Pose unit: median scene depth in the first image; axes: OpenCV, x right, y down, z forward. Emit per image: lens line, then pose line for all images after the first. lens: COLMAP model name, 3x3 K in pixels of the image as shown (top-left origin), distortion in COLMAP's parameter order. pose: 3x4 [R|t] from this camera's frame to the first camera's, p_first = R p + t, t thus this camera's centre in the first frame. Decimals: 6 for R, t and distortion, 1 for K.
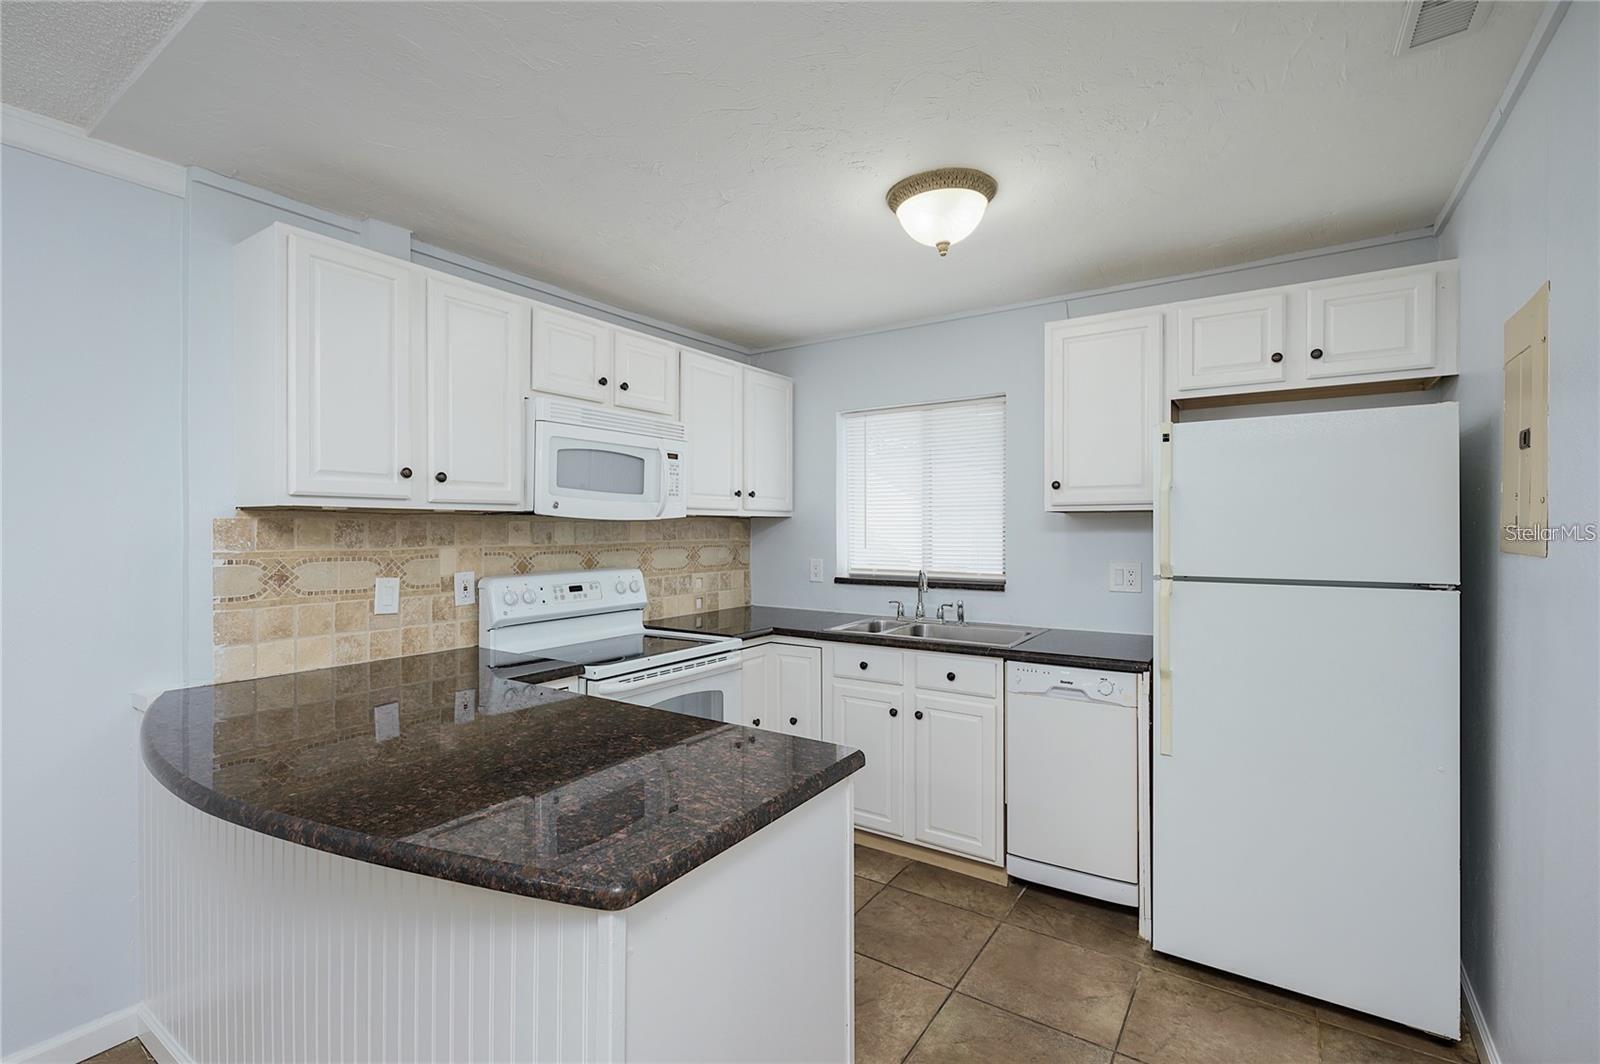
lens RADIAL K [[710.0, 0, 800.2], [0, 710.0, 542.8], [0, 0, 1]] dist [0.000939, -0.000140]
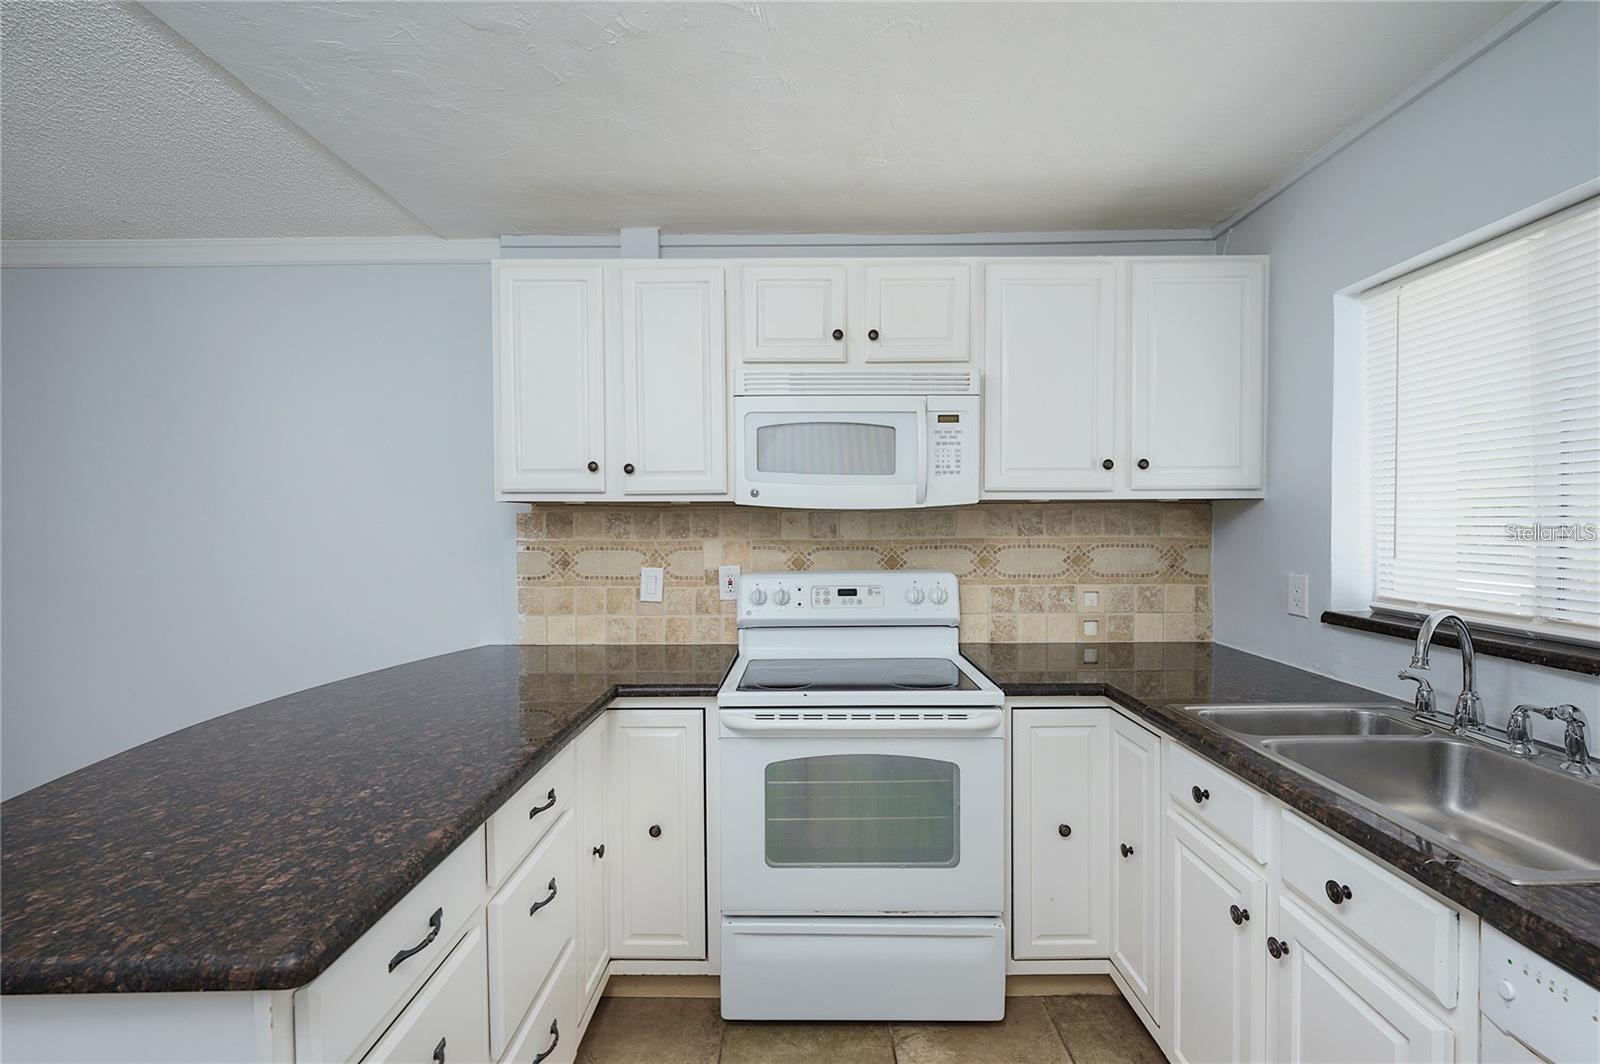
lens RADIAL K [[710.0, 0, 800.2], [0, 710.0, 542.8], [0, 0, 1]] dist [0.000939, -0.000140]
pose [[0.557326, 0.025098, -0.829914, 0.382693], [-0.013359, 0.999685, 0.021261, -0.011723], [0.830186, -0.000762, 0.557485, 0.549581]]
